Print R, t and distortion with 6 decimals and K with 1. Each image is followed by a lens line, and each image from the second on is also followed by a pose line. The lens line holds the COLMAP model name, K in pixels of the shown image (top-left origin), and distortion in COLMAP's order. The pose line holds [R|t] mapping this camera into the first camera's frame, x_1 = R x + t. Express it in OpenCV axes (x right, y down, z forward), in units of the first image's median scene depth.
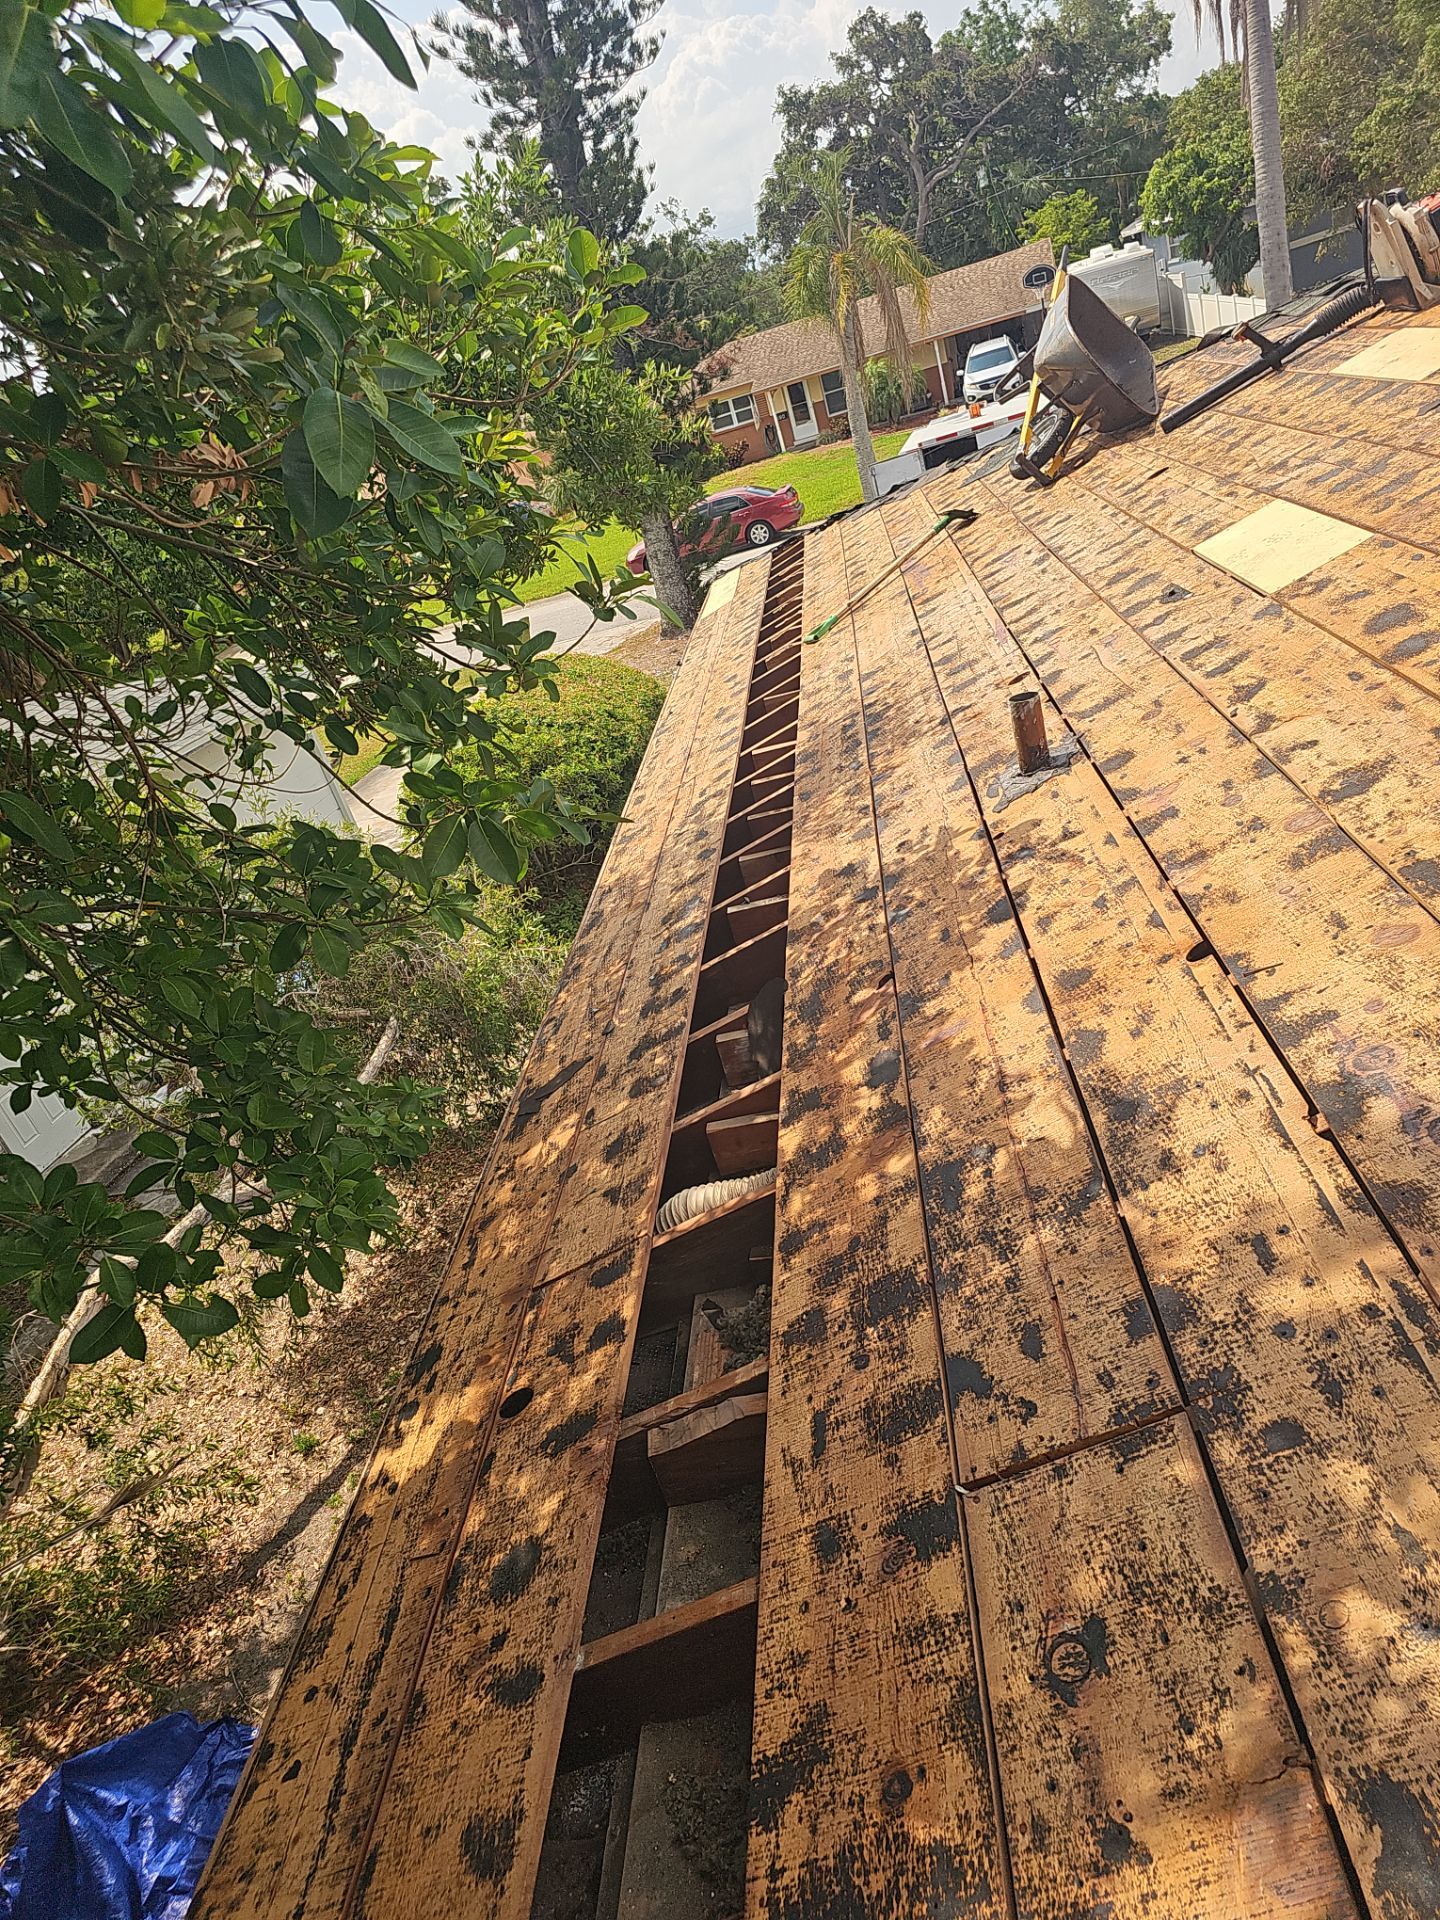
lens RADIAL K [[1299.2, 0, 720.0], [0, 1299.2, 960.0], [0, 0, 1]] dist [0.151155, -0.086444]
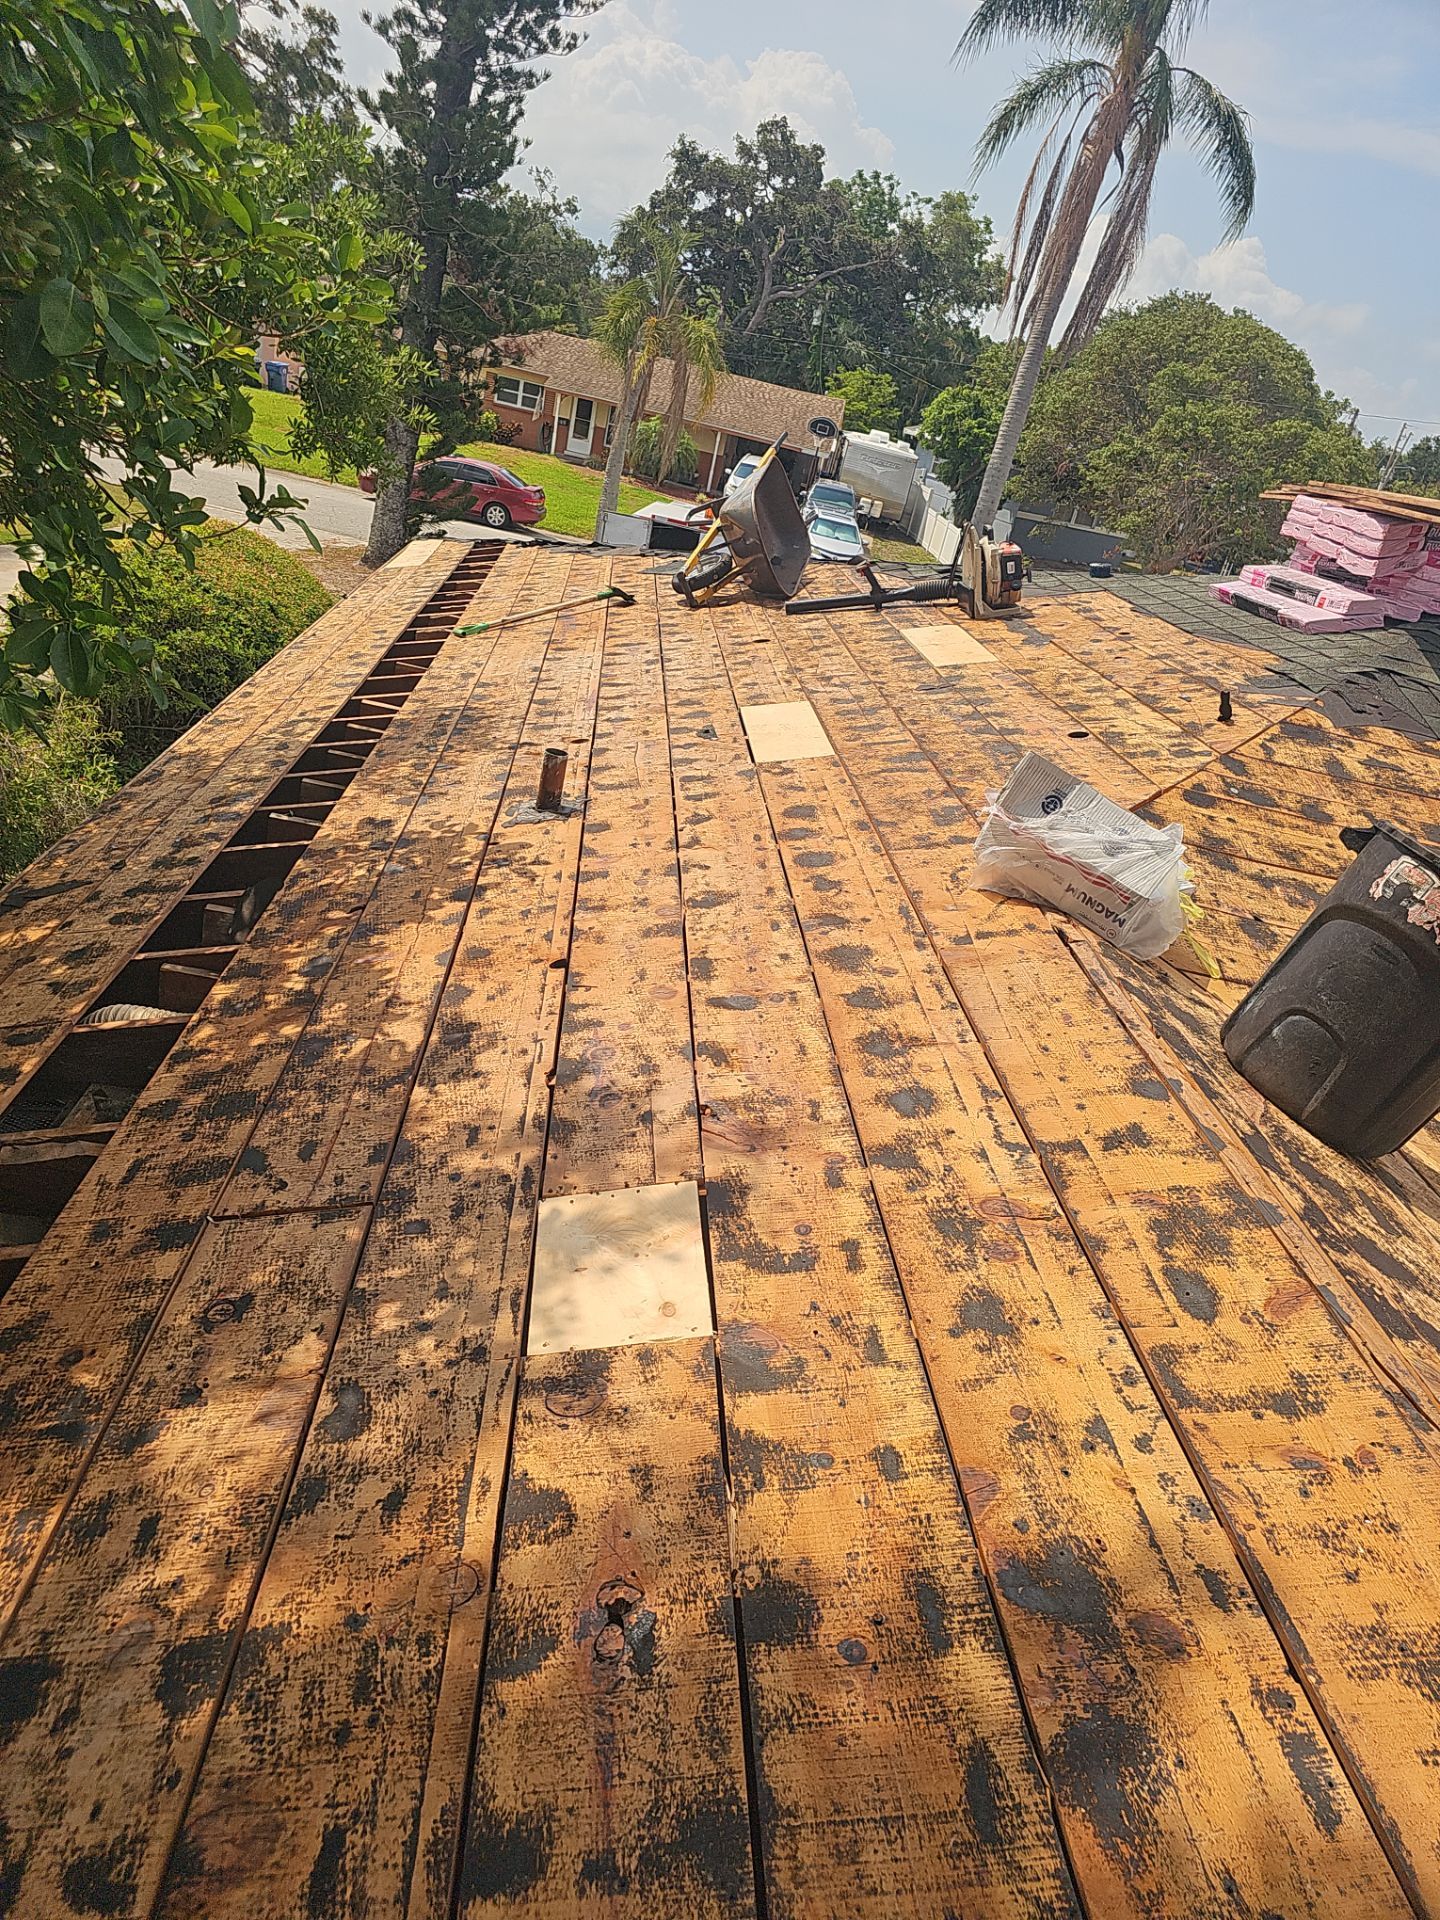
lens RADIAL K [[1304.8, 0, 644.7], [0, 1304.8, 959.7], [0, 0, 1]] dist [0.169528, -0.235578]
pose [[0.888317, 0.384192, 0.251573, 0.062545], [-0.382925, 0.922079, -0.056035, 0.021167], [-0.253499, -0.046556, 0.966215, -0.231397]]
